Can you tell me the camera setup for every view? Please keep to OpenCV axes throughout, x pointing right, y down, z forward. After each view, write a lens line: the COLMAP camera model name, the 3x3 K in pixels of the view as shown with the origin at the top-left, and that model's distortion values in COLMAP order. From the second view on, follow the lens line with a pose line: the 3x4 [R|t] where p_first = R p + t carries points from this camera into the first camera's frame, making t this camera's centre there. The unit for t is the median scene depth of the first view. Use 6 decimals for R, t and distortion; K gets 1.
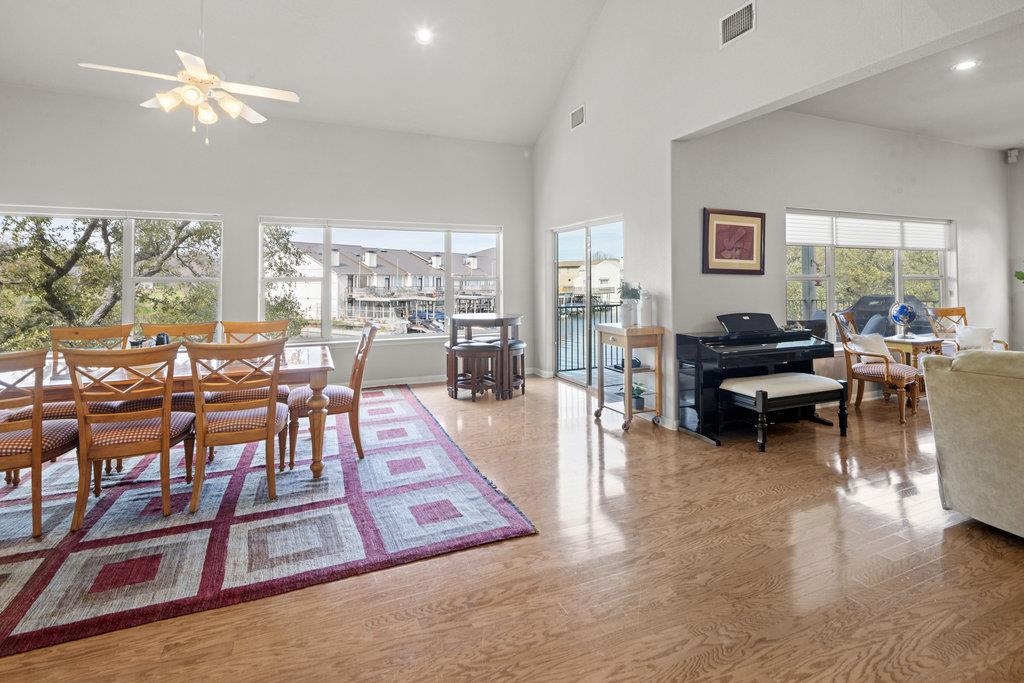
lens RADIAL K [[503.9, 0, 523.0], [0, 503.9, 266.3], [0, 0, 1]] dist [0.000430, -0.000790]
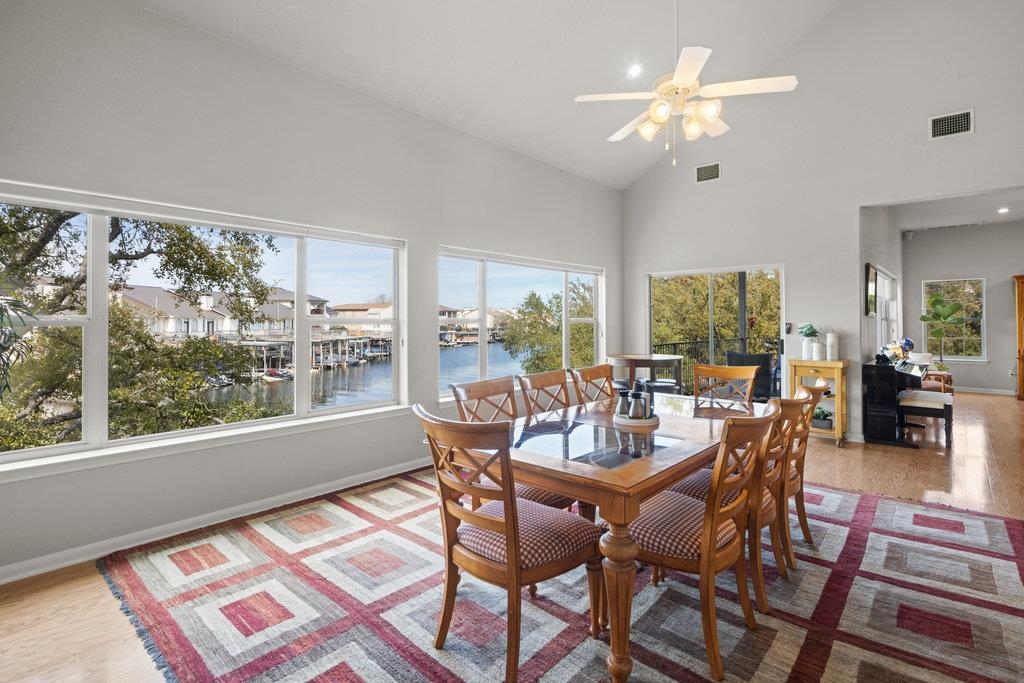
lens RADIAL K [[503.9, 0, 529.7], [0, 503.9, 313.9], [0, 0, 1]] dist [0.000430, -0.000790]
pose [[0.901852, 0.006989, 0.431988, -1.169605], [-0.010260, 0.999934, 0.005242, 0.015650], [-0.431923, -0.009160, 0.901864, 0.297104]]
